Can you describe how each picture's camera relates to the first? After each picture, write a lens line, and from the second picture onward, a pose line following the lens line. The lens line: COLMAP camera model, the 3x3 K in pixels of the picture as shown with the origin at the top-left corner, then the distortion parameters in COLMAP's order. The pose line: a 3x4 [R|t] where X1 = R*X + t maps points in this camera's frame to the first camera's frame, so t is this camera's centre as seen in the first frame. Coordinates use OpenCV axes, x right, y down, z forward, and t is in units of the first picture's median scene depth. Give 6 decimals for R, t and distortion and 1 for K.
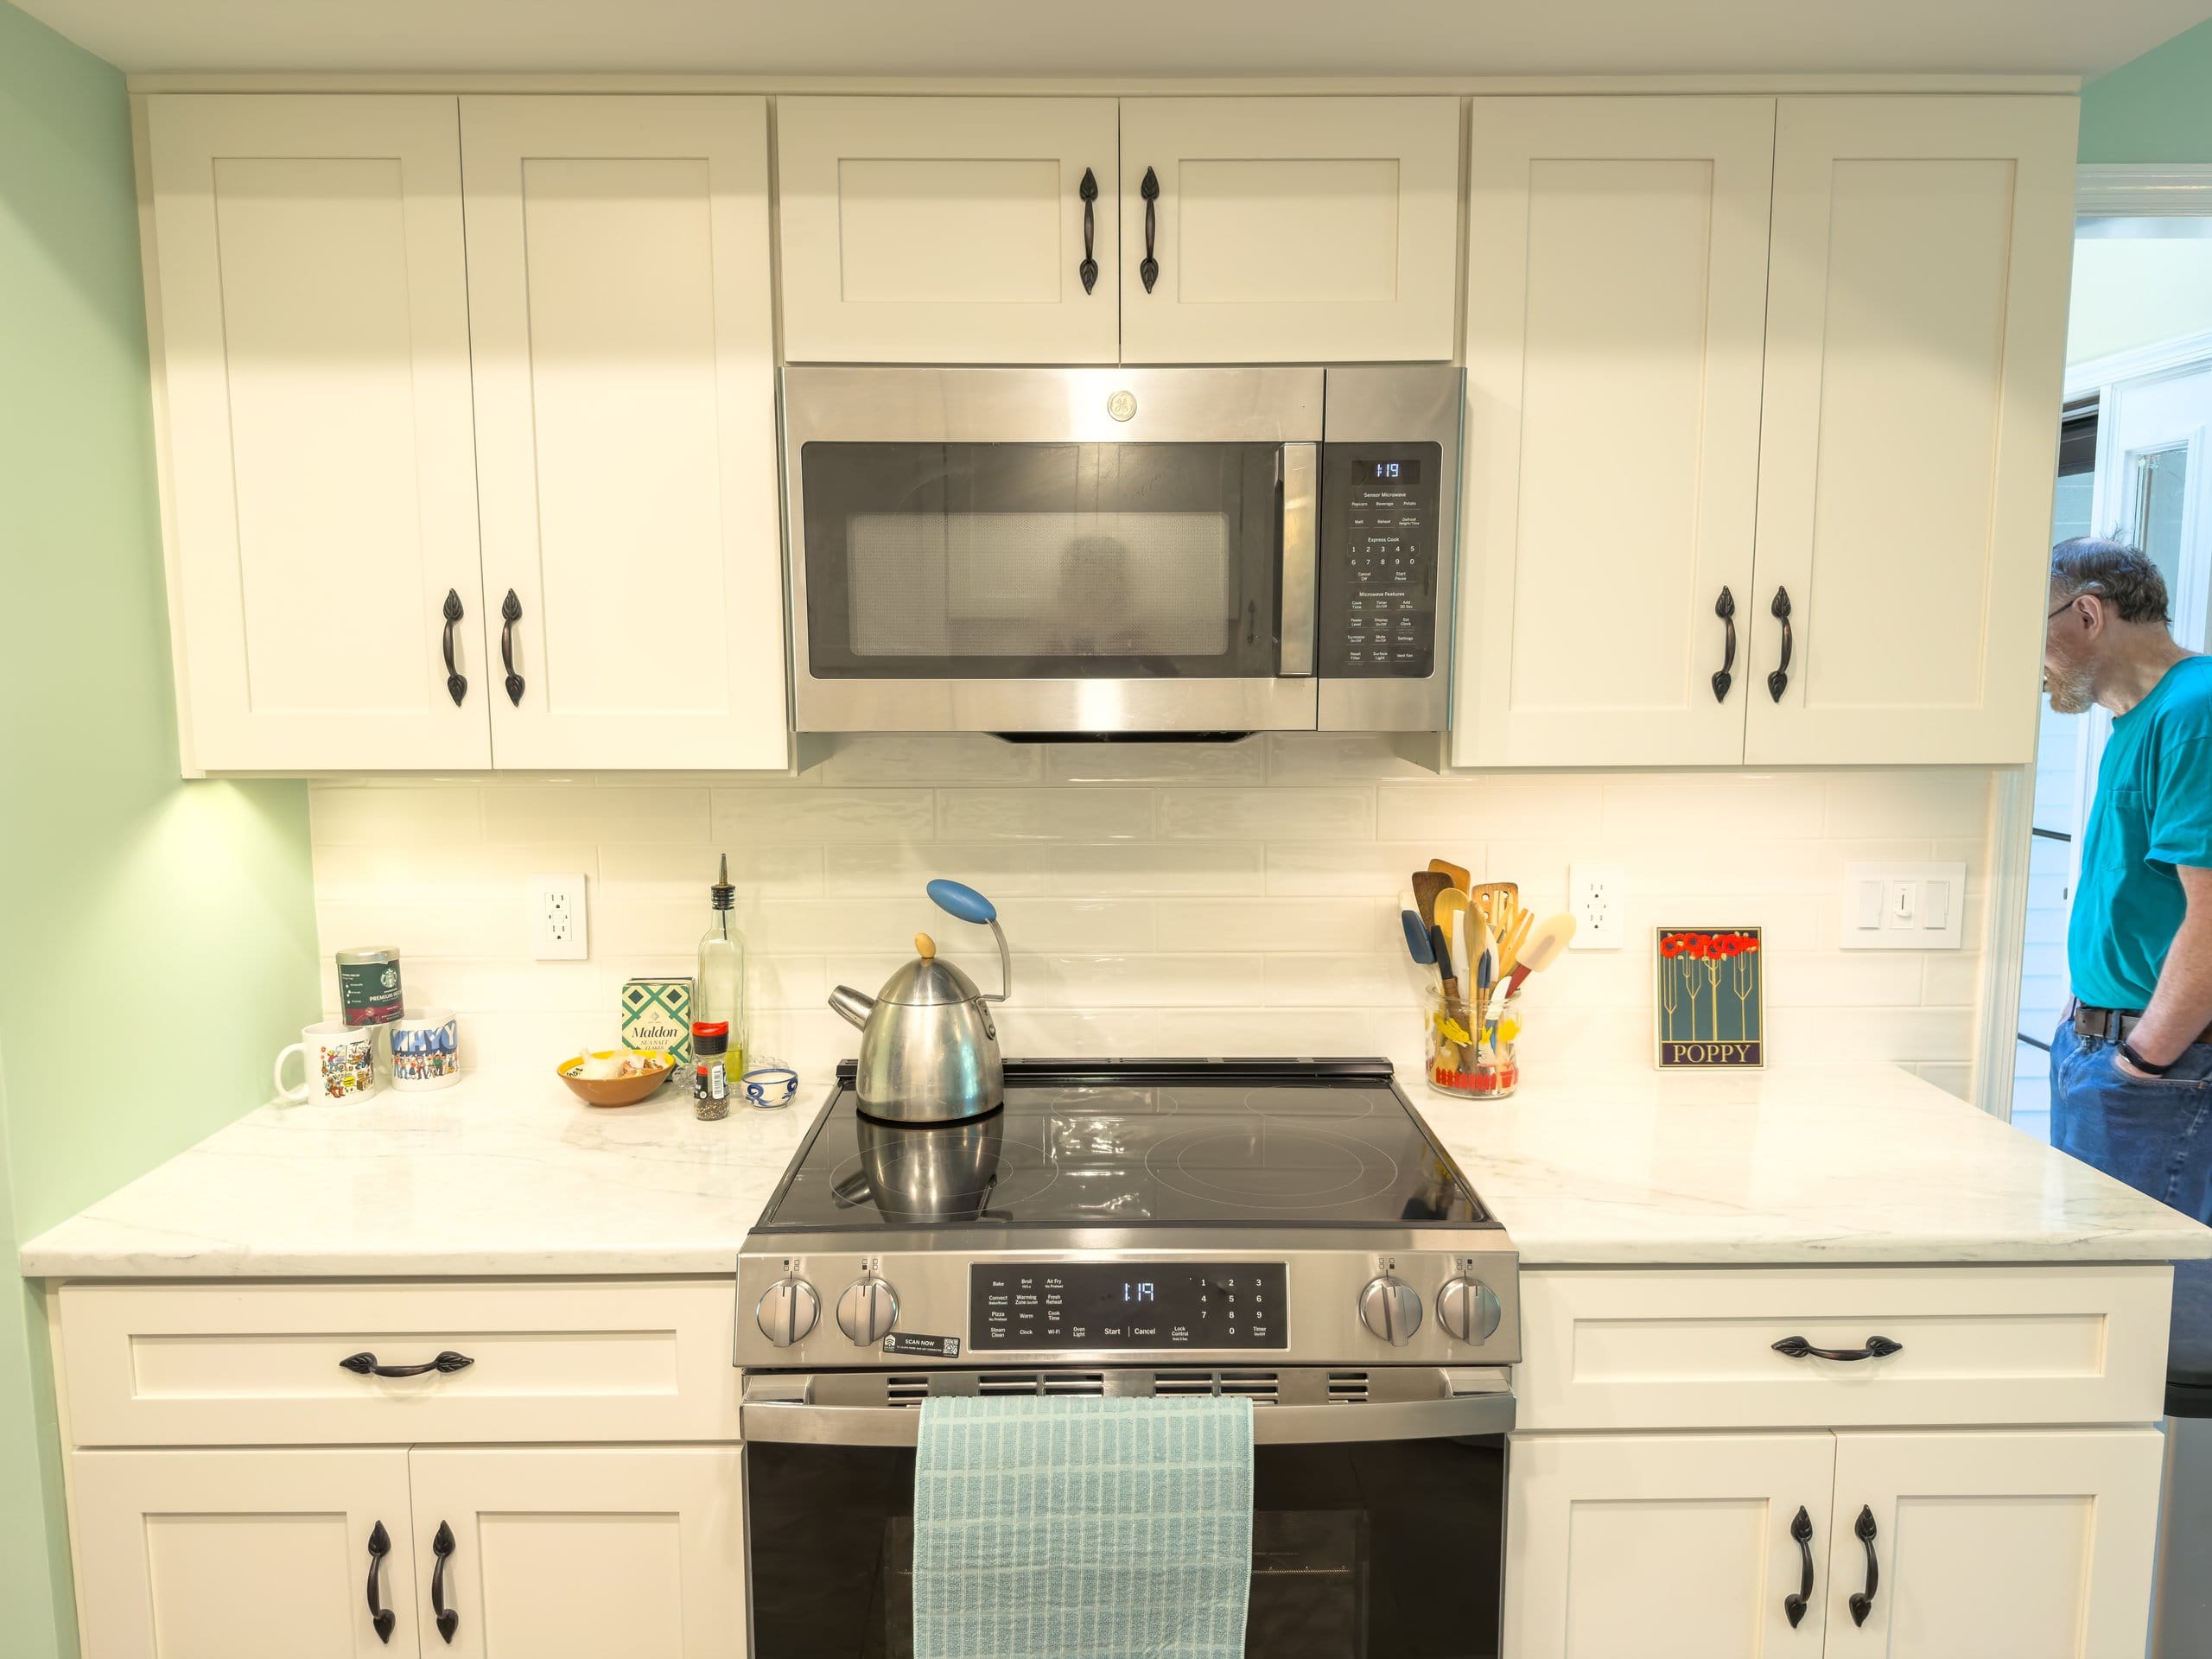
lens RADIAL K [[1562.4, 0, 1097.9], [0, 1562.4, 831.5], [0, 0, 1]] dist [0.119744, -0.202763]
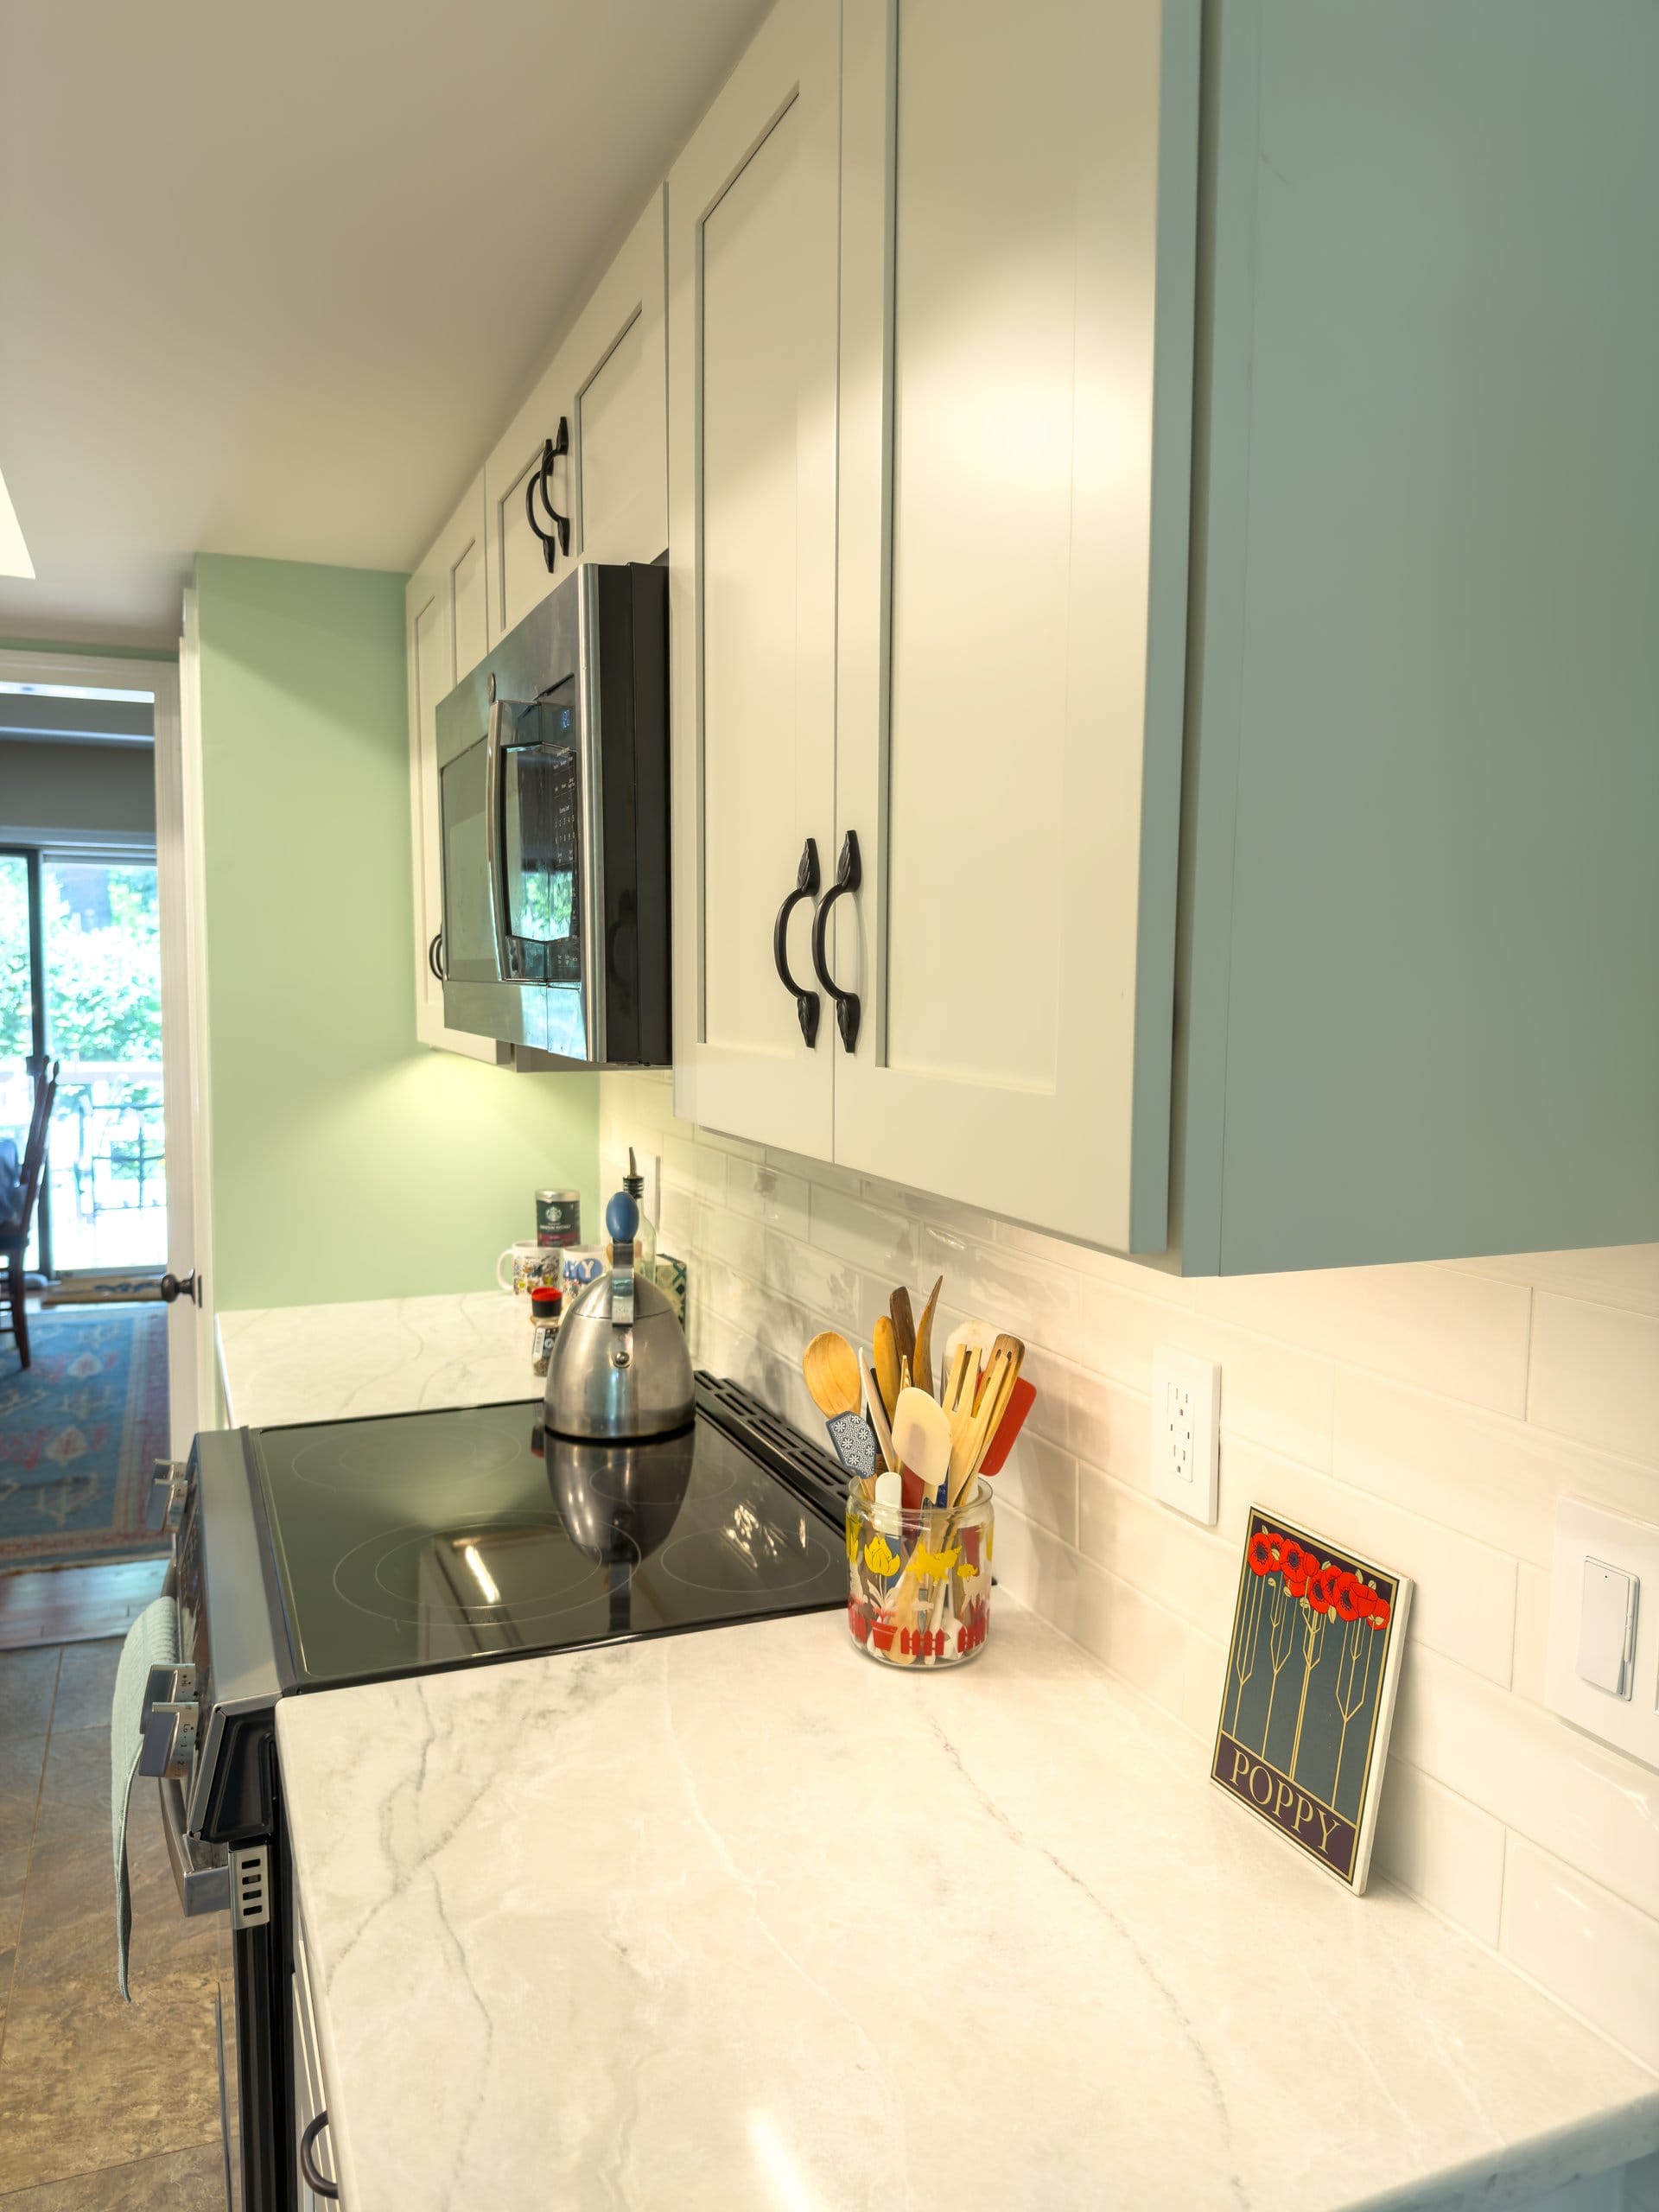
lens RADIAL K [[1558.0, 0, 827.3], [0, 1558.0, 1159.2], [0, 0, 1]] dist [0.000377, -0.006234]
pose [[0.369837, 0.114471, -0.922018, 0.831976], [-0.120543, 0.989905, 0.074548, -0.076722], [0.921244, 0.083572, 0.379902, 0.758488]]
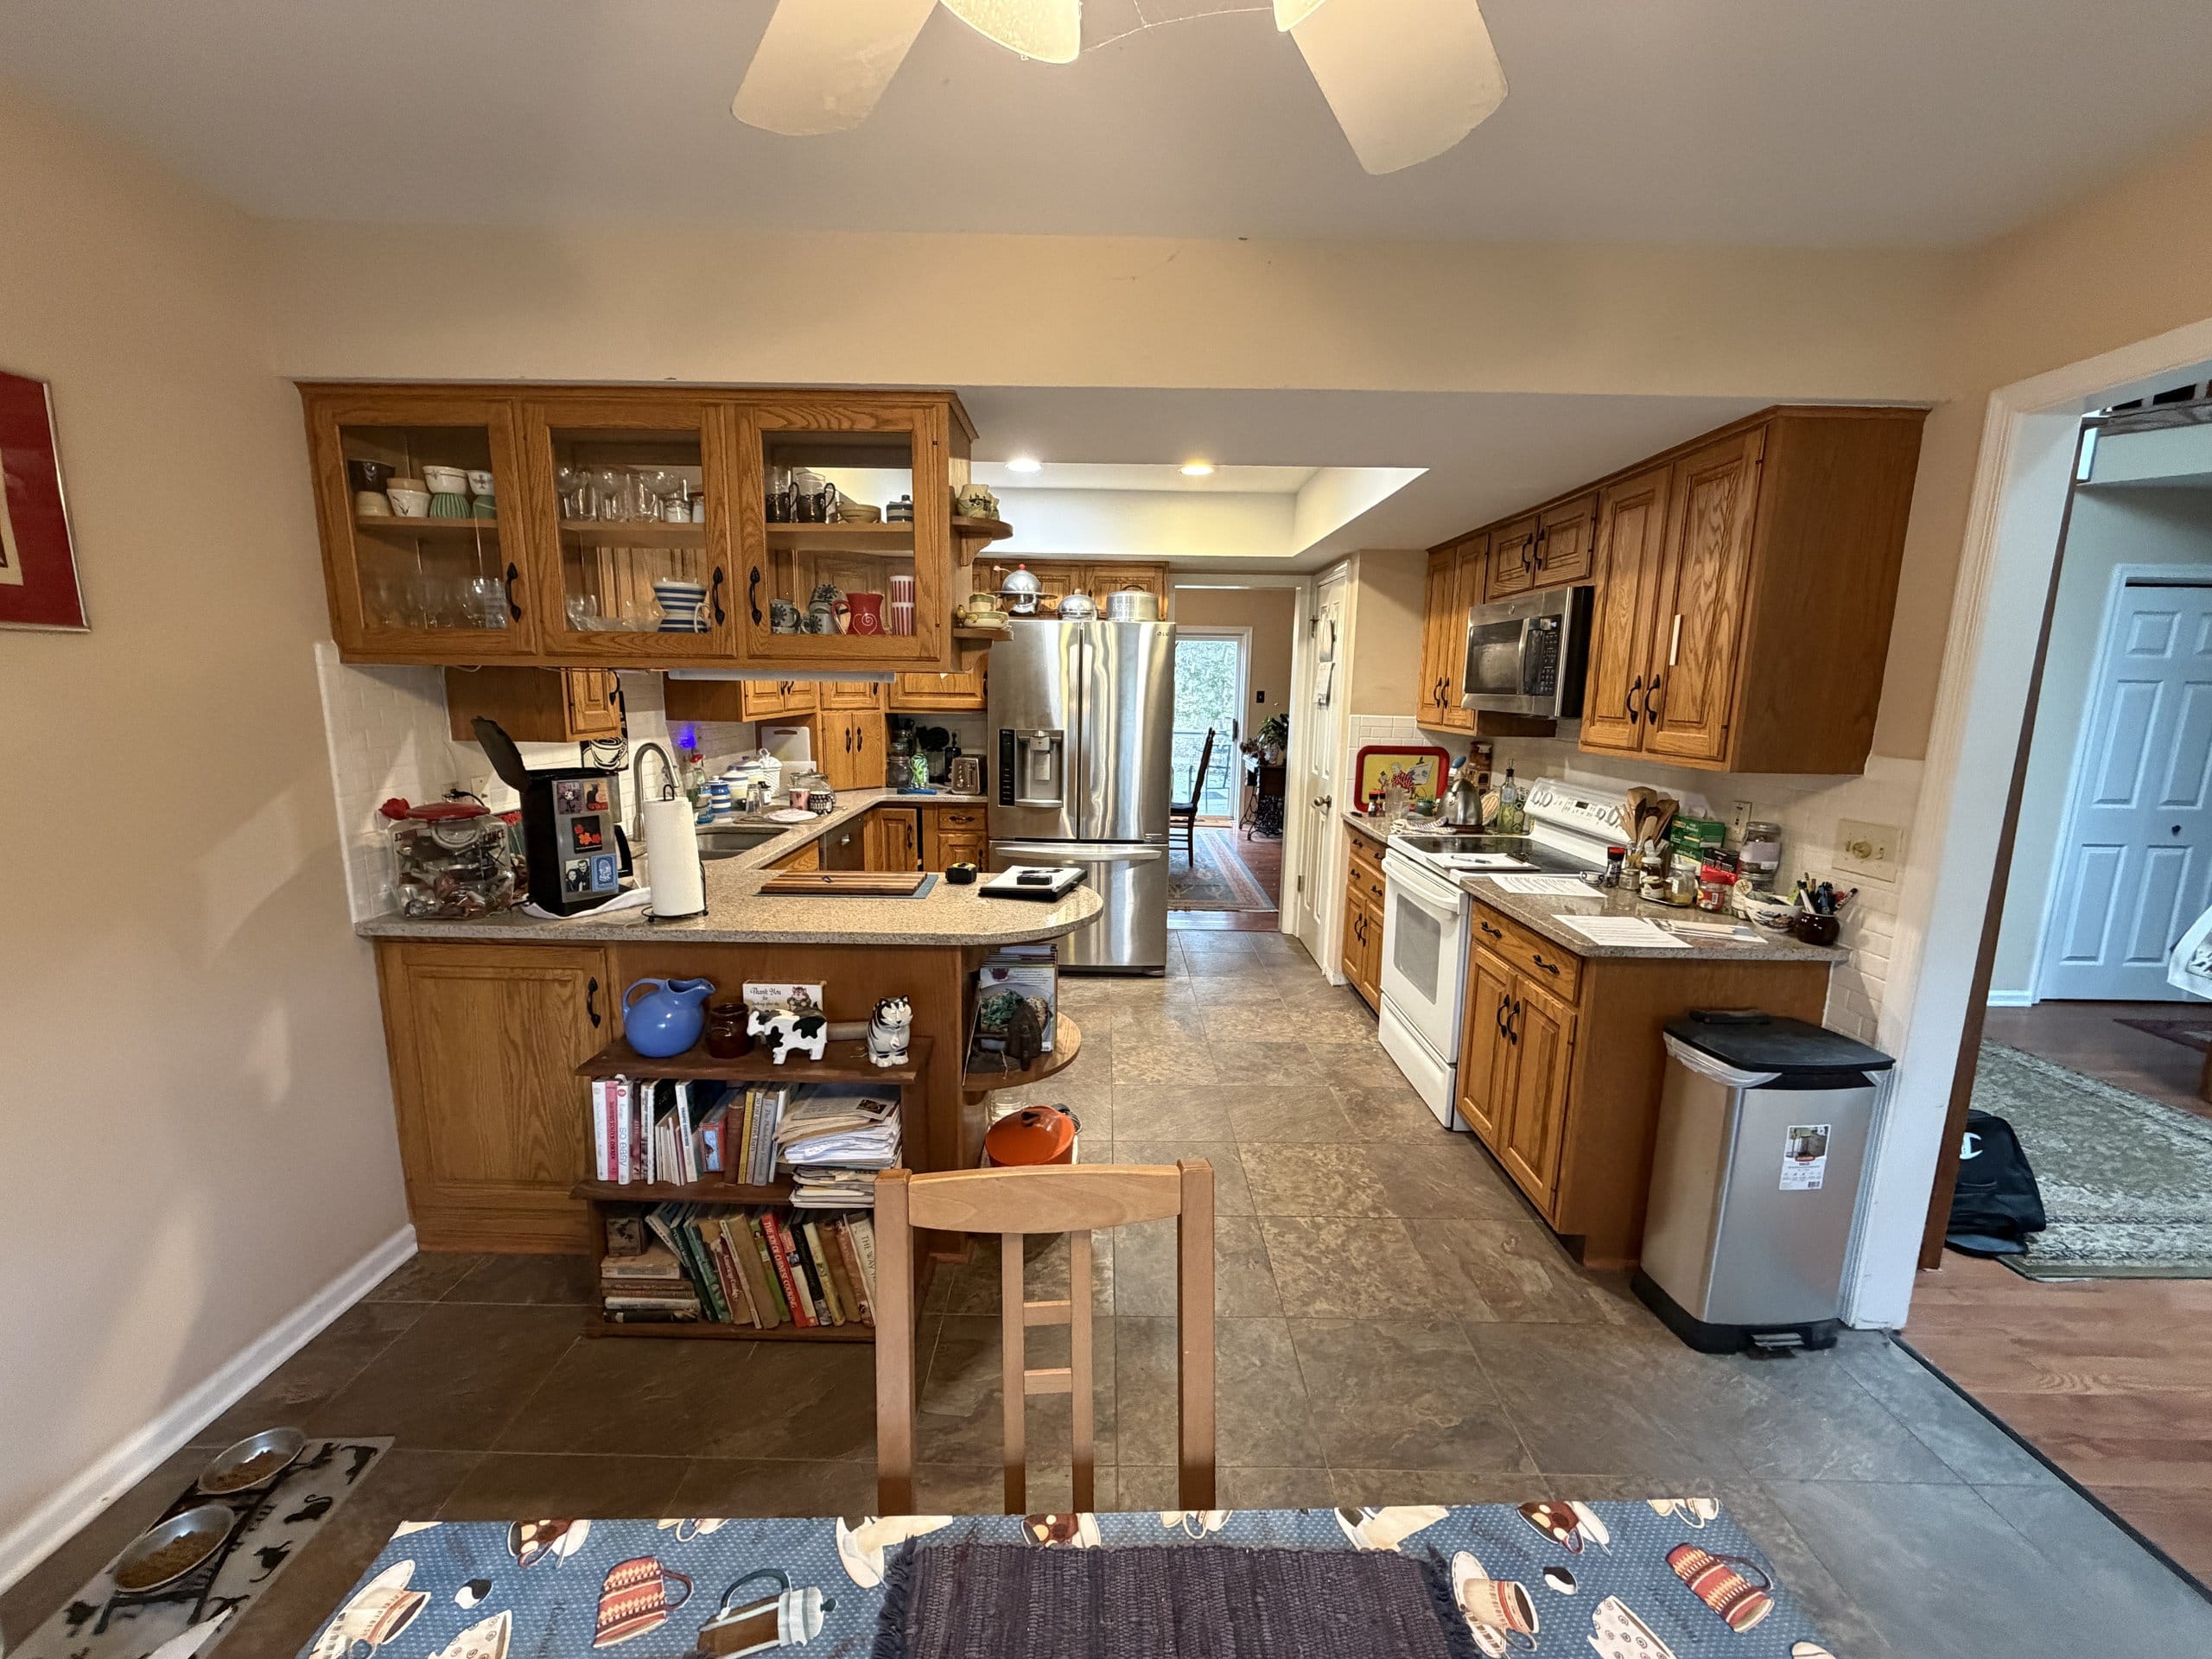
lens RADIAL K [[879.2, 0, 1097.4], [0, 879.2, 832.0], [0, 0, 1]] dist [0.000697, -0.000025]
pose [[-0.026450, 0.168643, -0.985322, 1.632569], [-0.131163, 0.976560, 0.170665, -0.020100], [0.991008, 0.133752, -0.003711, 0.200794]]
